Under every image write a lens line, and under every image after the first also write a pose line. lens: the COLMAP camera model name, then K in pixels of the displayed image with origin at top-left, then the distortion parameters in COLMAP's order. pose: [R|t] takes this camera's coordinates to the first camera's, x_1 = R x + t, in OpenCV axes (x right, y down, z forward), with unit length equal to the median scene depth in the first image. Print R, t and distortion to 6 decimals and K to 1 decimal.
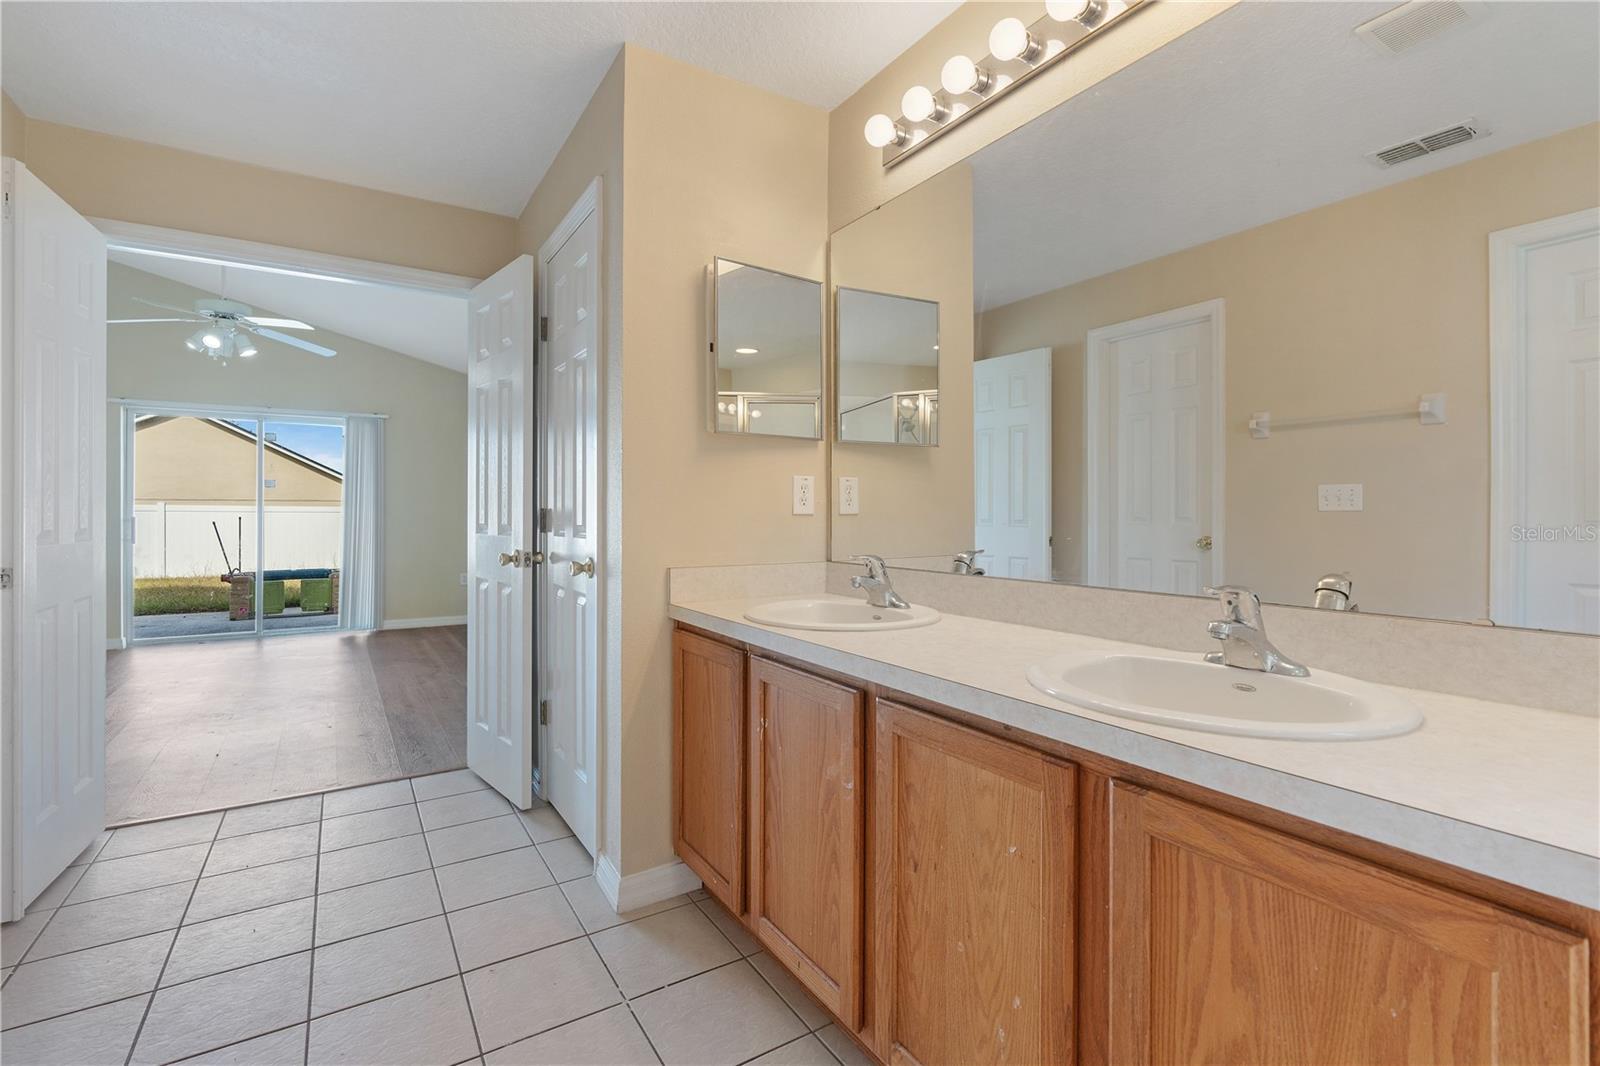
lens RADIAL K [[731.4, 0, 791.7], [0, 731.4, 499.0], [0, 0, 1]] dist [-0.004121, 0.000059]
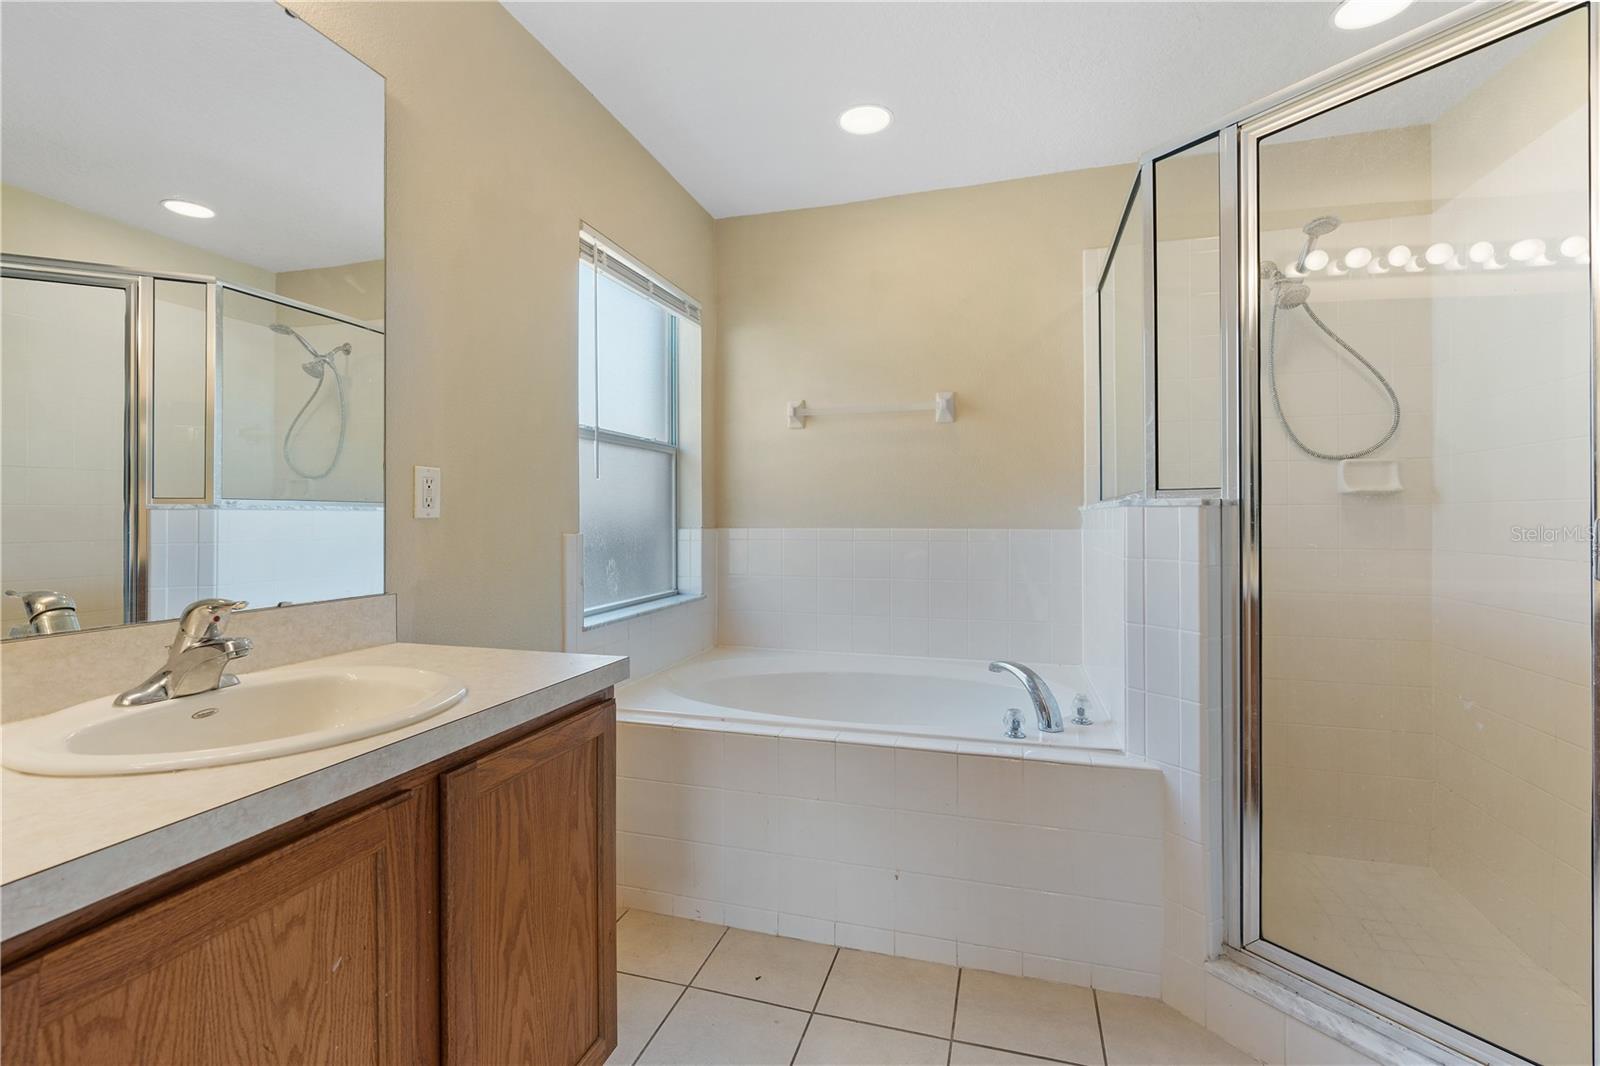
lens RADIAL K [[725.1, 0, 792.3], [0, 725.1, 524.0], [0, 0, 1]] dist [-0.007938, 0.000641]
pose [[-0.665219, -0.003551, 0.746640, -0.548083], [-0.011122, 0.999925, -0.005154, 0.024455], [-0.746565, -0.011733, -0.665209, 1.120194]]
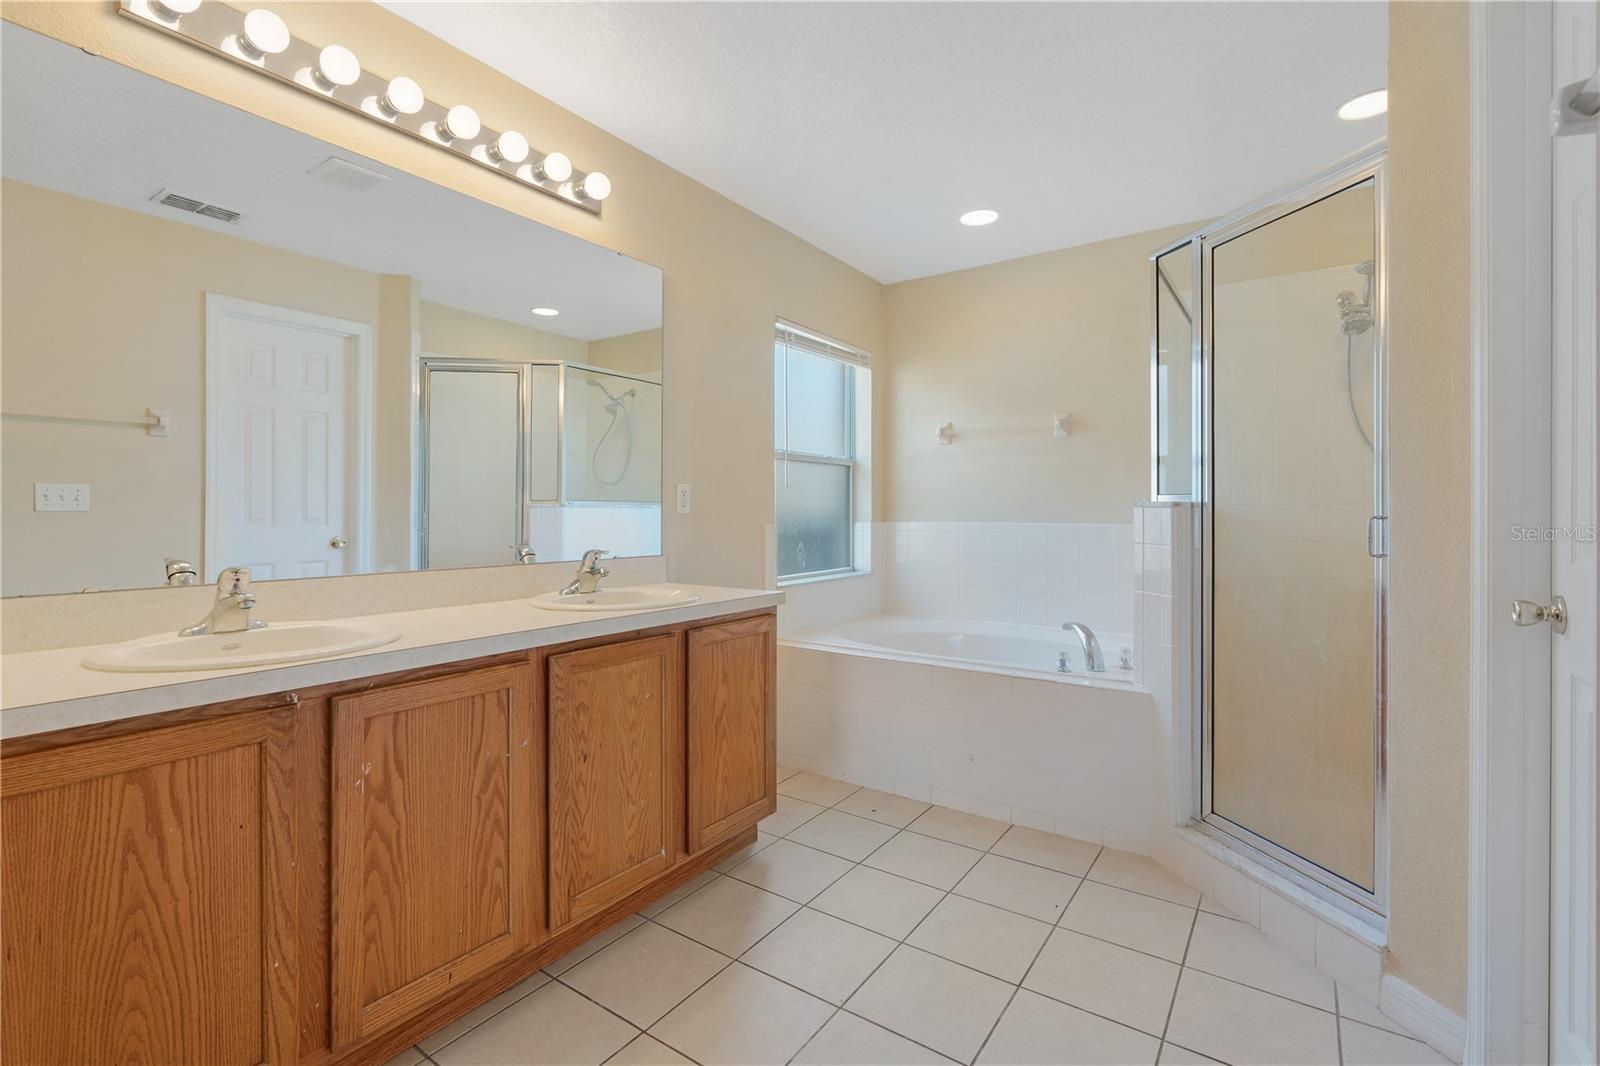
lens RADIAL K [[725.1, 0, 792.3], [0, 725.1, 524.0], [0, 0, 1]] dist [-0.007938, 0.000641]
pose [[-0.397038, -0.011975, 0.917724, -1.477420], [-0.018373, 0.999818, 0.005098, 0.030402], [-0.917618, -0.014837, -0.397185, 1.362778]]
